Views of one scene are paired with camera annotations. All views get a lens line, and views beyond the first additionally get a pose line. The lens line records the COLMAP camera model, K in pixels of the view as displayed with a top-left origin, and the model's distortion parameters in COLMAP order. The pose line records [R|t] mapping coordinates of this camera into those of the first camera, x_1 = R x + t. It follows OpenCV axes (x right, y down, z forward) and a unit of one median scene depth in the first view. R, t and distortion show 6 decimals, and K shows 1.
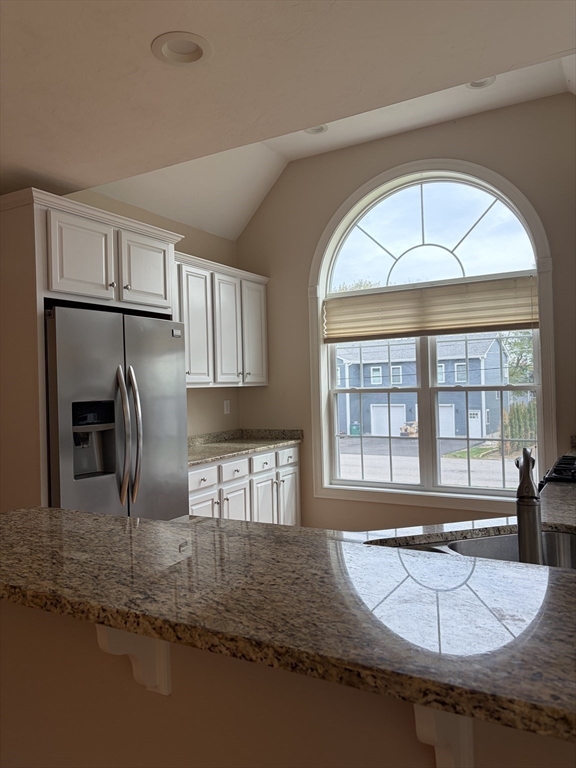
lens RADIAL K [[587.6, 0, 288.0], [0, 587.6, 384.0], [0, 0, 1]] dist [0.042236, -0.002914]
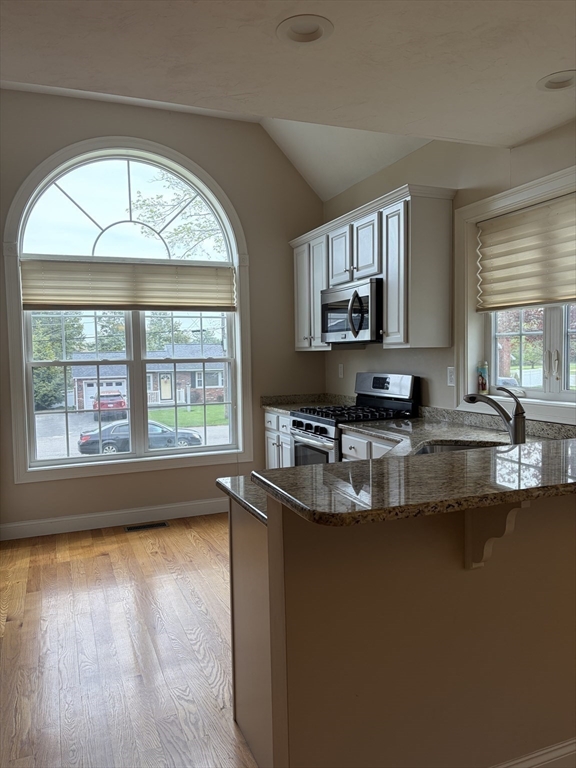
lens RADIAL K [[587.6, 0, 288.0], [0, 587.6, 384.0], [0, 0, 1]] dist [0.042236, -0.002914]
pose [[0.622842, -0.033395, 0.781634, -0.418018], [-0.002021, 0.999017, 0.044293, 0.002067], [-0.782345, -0.029168, 0.622162, 0.135927]]
